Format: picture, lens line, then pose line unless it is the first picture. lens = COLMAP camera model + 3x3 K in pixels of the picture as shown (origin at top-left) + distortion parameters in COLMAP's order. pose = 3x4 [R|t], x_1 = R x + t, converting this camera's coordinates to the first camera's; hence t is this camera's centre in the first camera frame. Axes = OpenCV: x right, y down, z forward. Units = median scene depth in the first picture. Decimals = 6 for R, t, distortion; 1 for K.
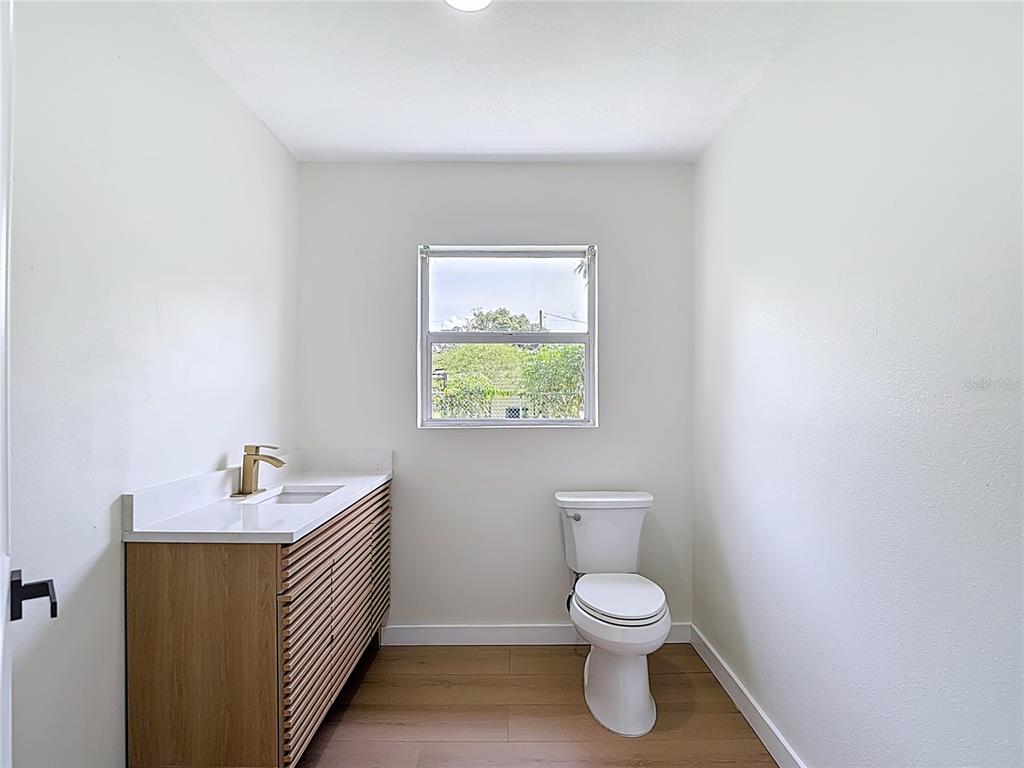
lens RADIAL K [[552.4, 0, 509.5], [0, 552.4, 386.5], [0, 0, 1]] dist [-0.001000, -0.001519]
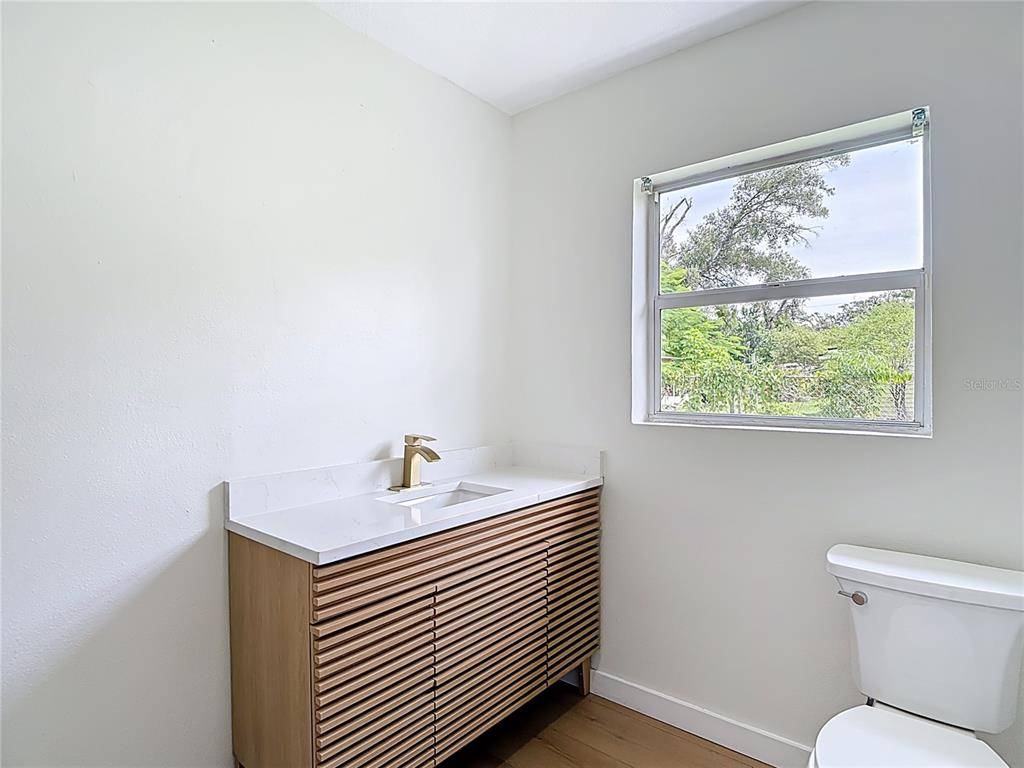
lens RADIAL K [[552.4, 0, 509.5], [0, 552.4, 386.5], [0, 0, 1]] dist [-0.001000, -0.001519]
pose [[0.773850, 0.007030, -0.633330, 0.212175], [0.011115, 0.999634, 0.024676, 0.005028], [0.633272, -0.026135, 0.773488, 0.367826]]
